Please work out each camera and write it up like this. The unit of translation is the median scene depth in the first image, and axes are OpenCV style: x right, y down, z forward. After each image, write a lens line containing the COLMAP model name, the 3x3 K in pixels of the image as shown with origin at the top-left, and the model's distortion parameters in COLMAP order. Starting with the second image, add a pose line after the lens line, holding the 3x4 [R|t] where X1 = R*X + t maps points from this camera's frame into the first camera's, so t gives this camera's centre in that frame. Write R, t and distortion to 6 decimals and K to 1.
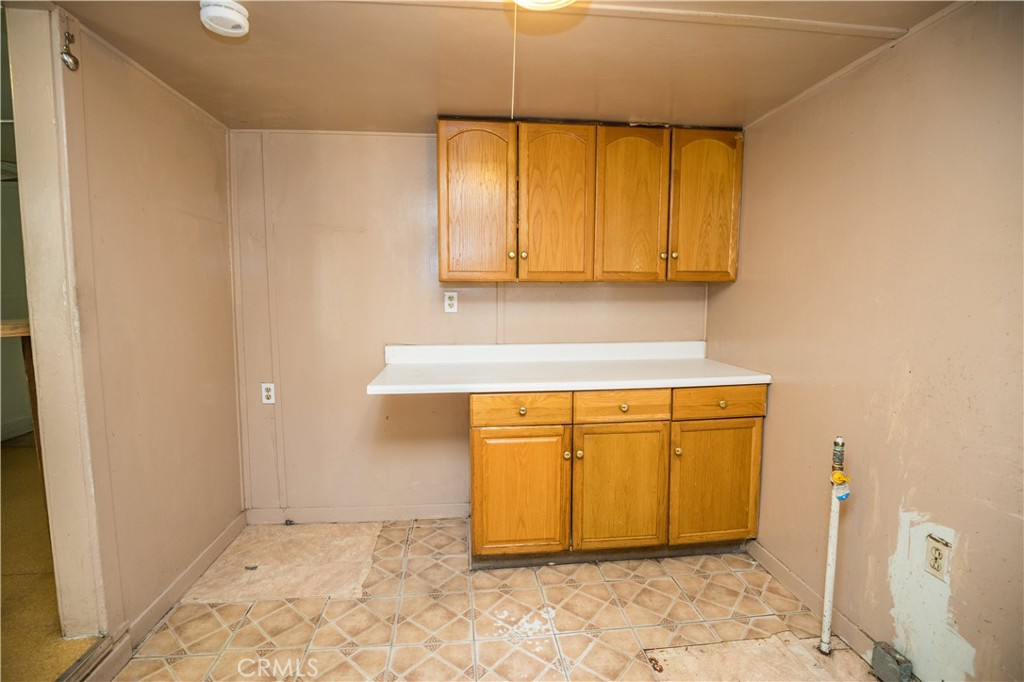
lens RADIAL K [[474.1, 0, 508.8], [0, 474.1, 344.6], [0, 0, 1]] dist [-0.032819, 0.003991]
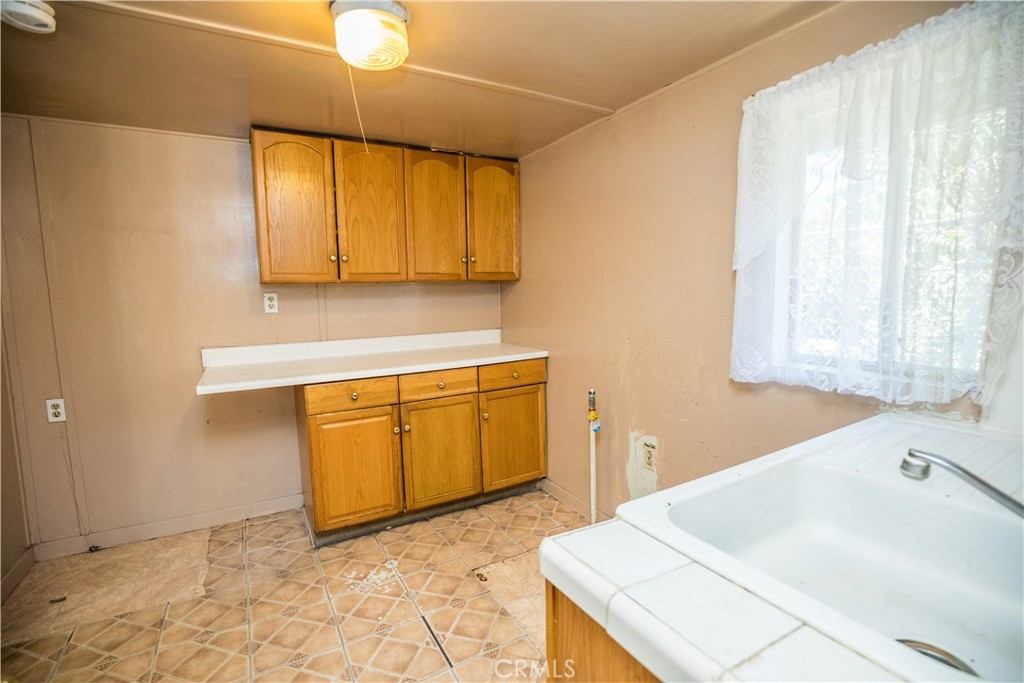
lens RADIAL K [[474.1, 0, 508.8], [0, 474.1, 345.1], [0, 0, 1]] dist [-0.032819, 0.003991]
pose [[0.915281, -0.062249, 0.397978, -0.072794], [0.061349, 0.998004, 0.015011, 0.022536], [-0.398118, 0.010676, 0.917272, -0.179299]]
